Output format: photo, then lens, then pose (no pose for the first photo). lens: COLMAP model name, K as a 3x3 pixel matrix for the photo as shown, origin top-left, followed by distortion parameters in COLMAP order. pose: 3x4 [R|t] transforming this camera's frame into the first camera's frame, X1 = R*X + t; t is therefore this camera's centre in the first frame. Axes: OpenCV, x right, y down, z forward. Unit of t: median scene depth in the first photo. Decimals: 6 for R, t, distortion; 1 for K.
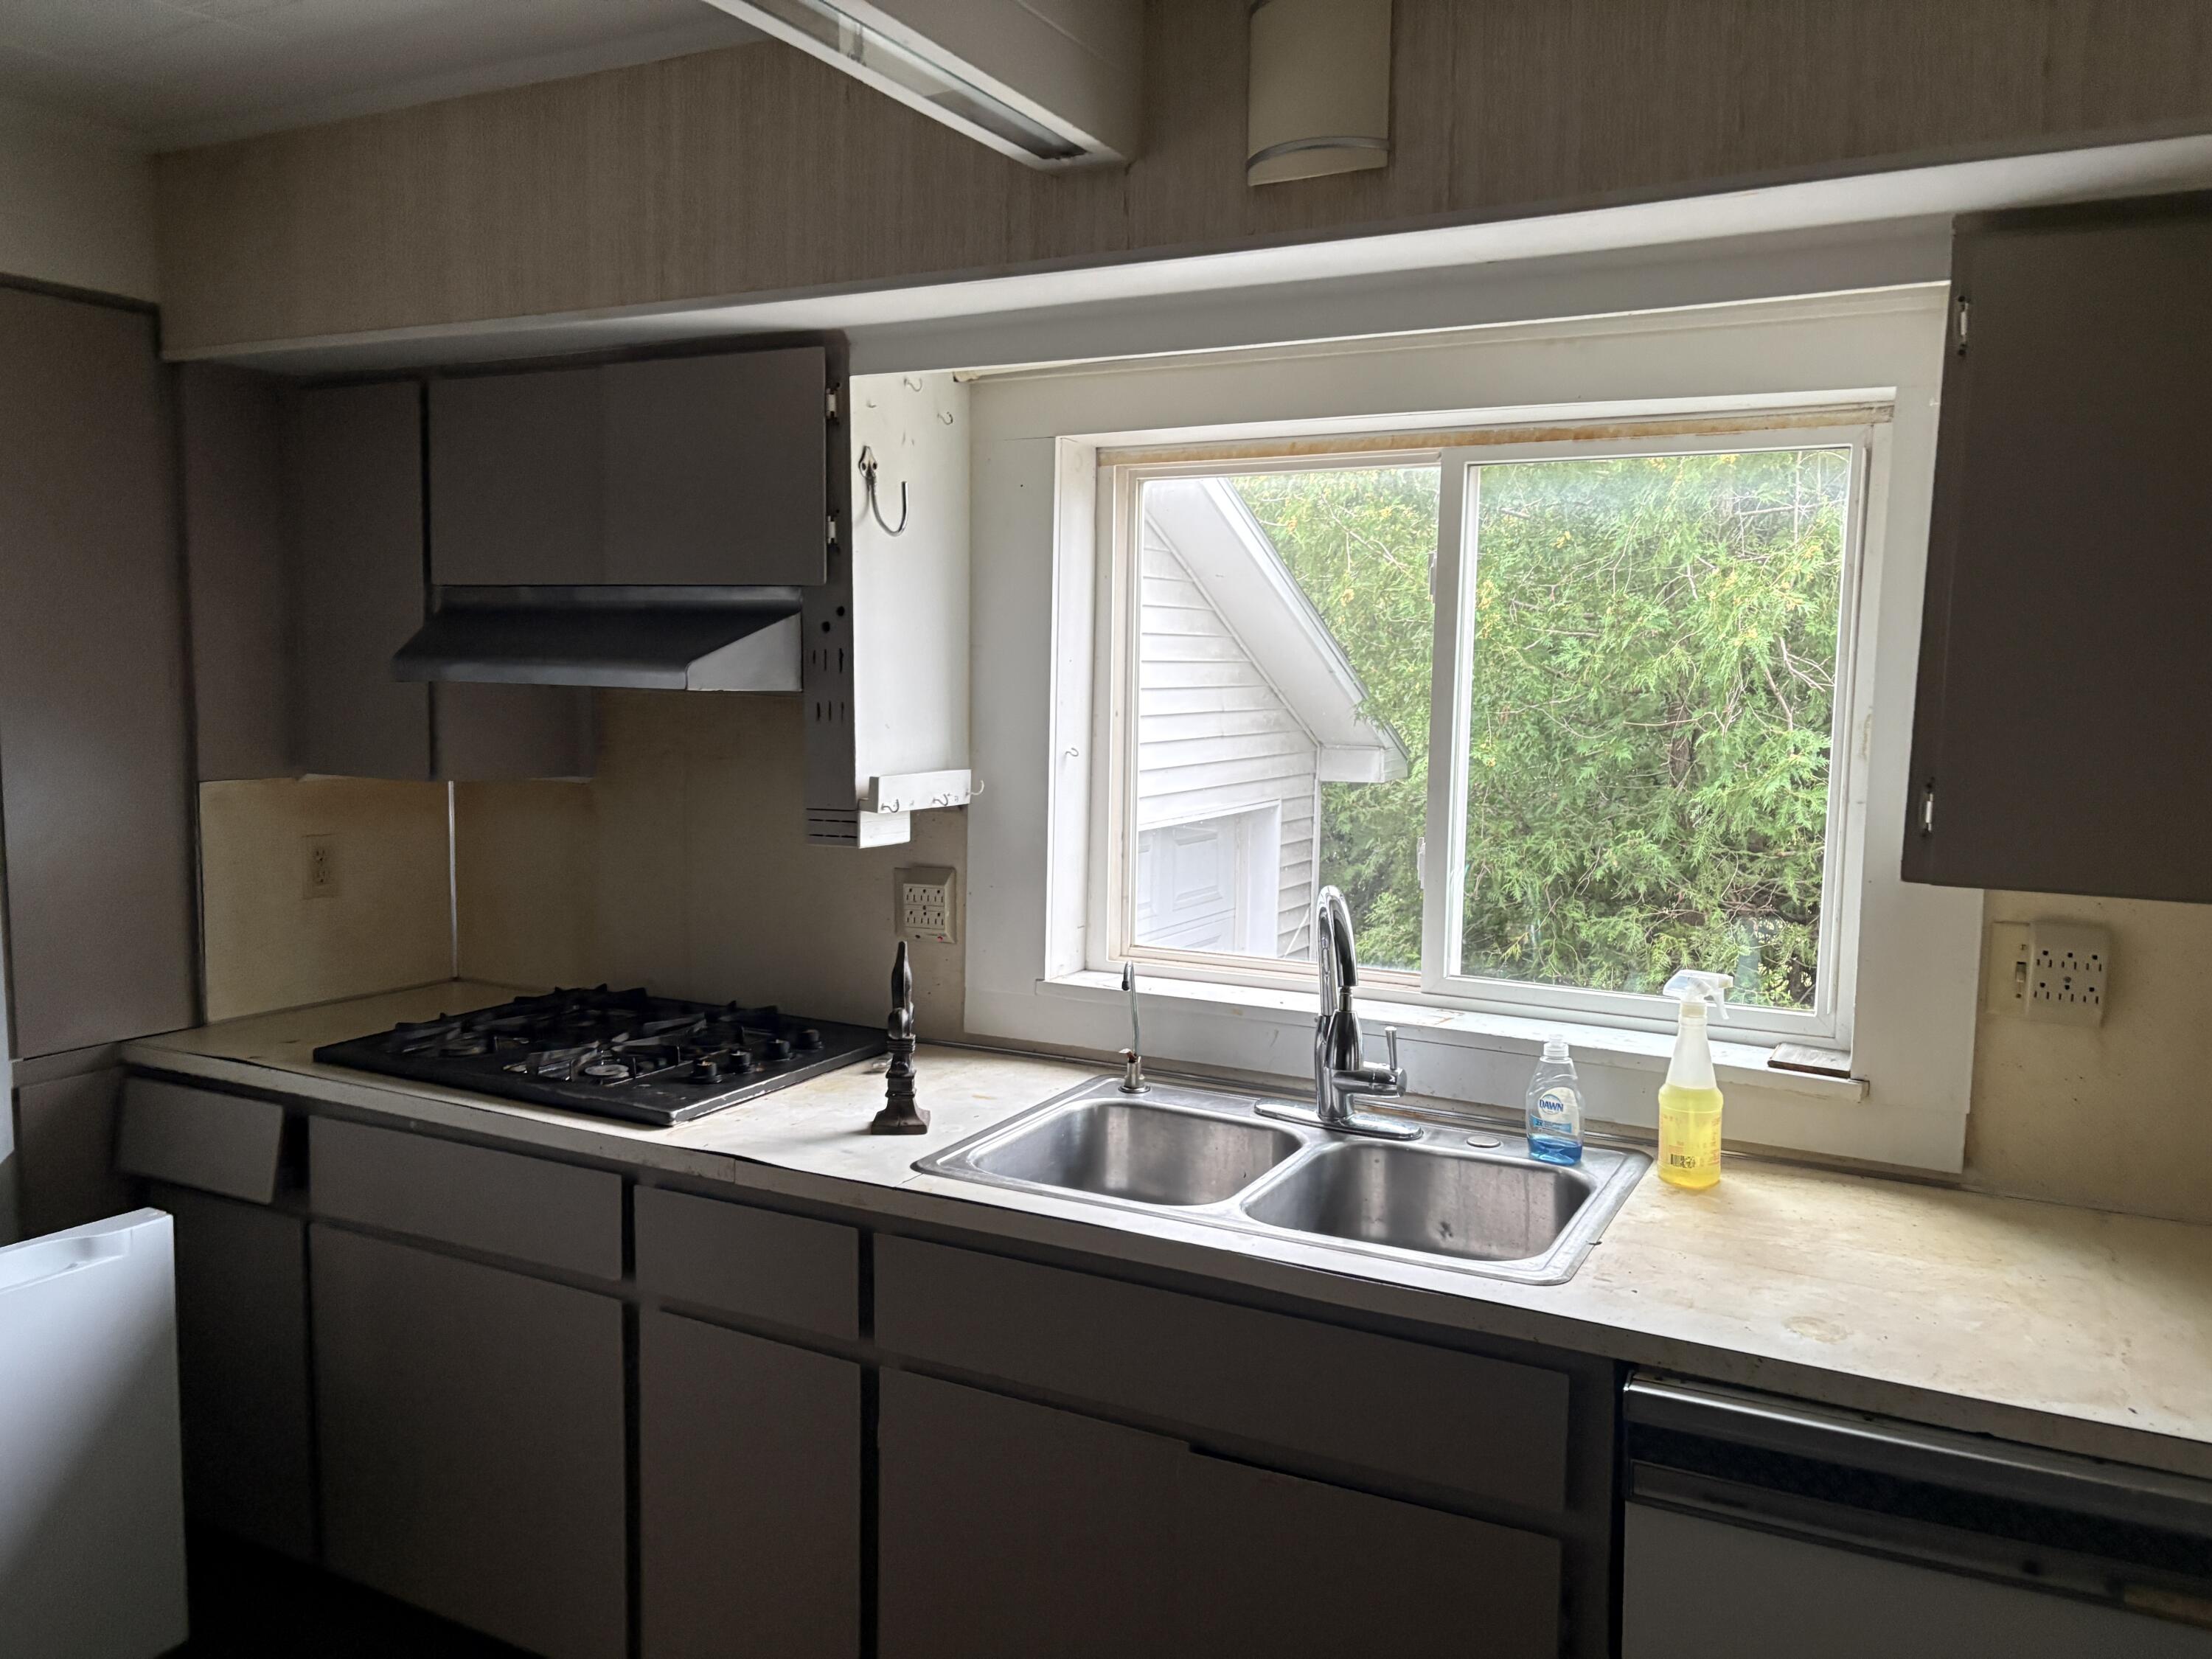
lens RADIAL K [[1674.6, 0, 1108.5], [0, 1674.6, 828.1], [0, 0, 1]] dist [0.012502, 0.000122]
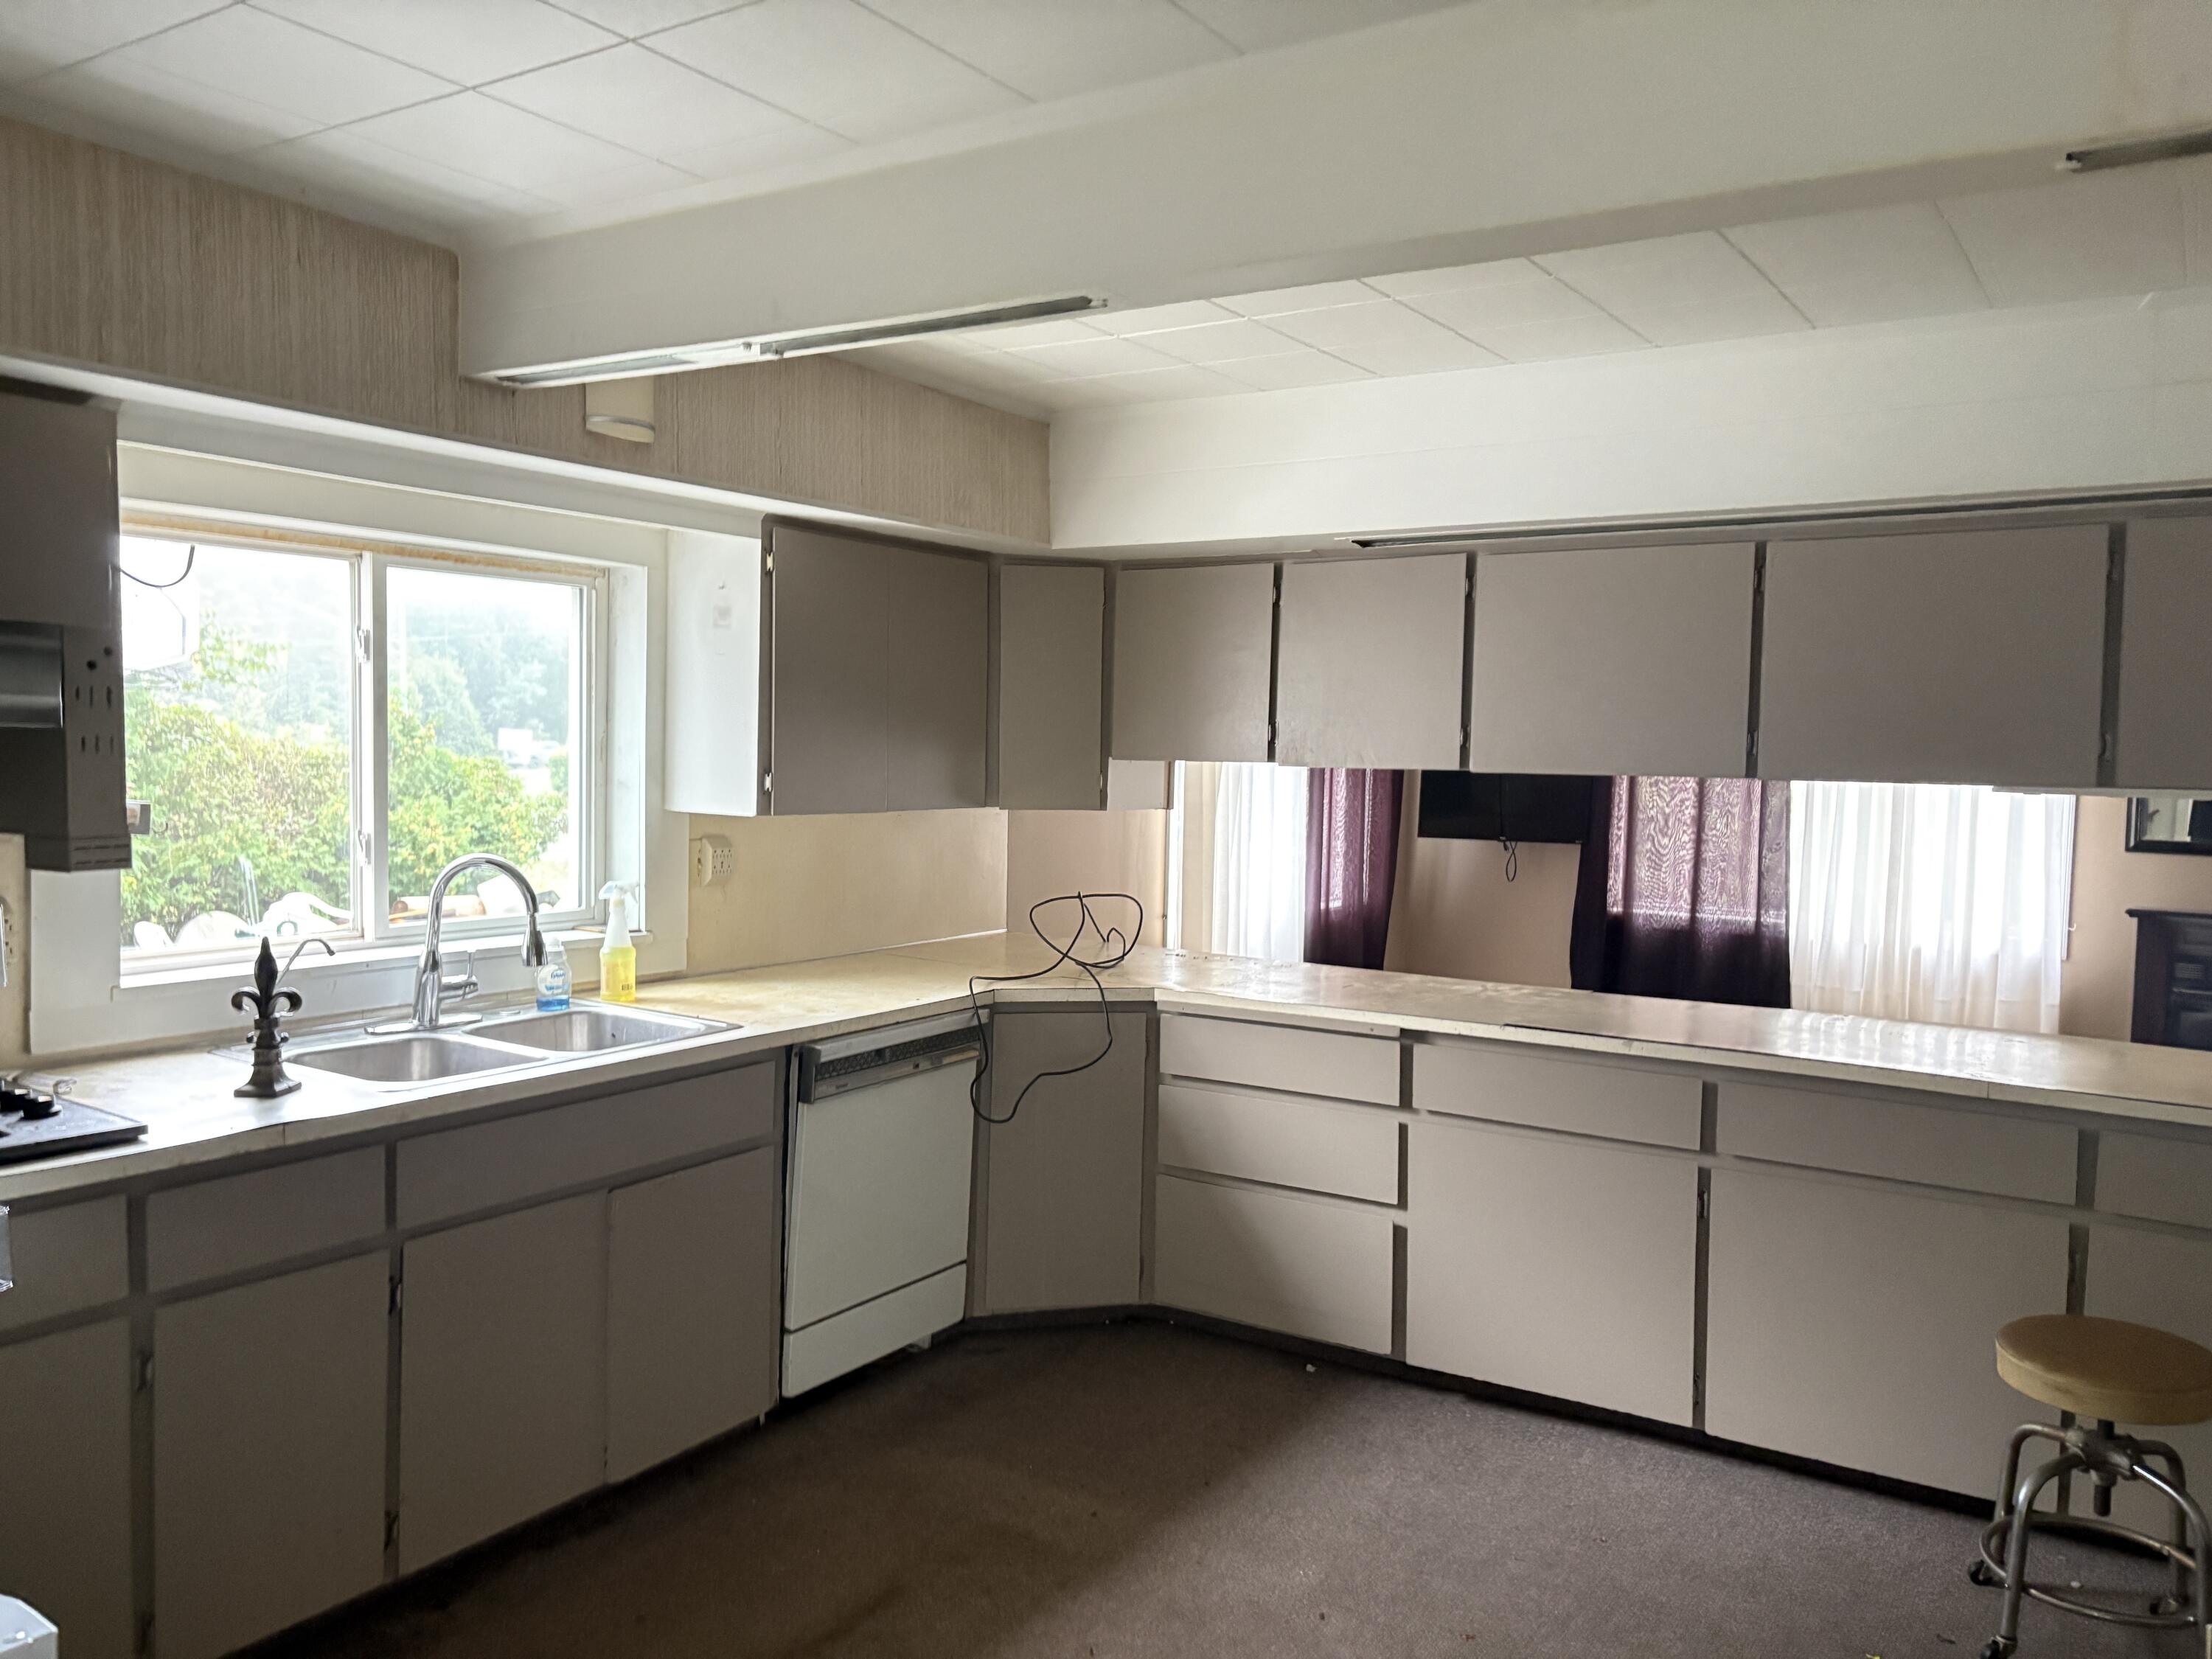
lens RADIAL K [[1674.6, 0, 1111.7], [0, 1674.6, 834.9], [0, 0, 1]] dist [0.012502, 0.000122]
pose [[0.100409, -0.068200, 0.992606, -1.220140], [0.068737, 0.995740, 0.061462, -0.034747], [-0.992569, 0.062058, 0.104669, 0.254233]]
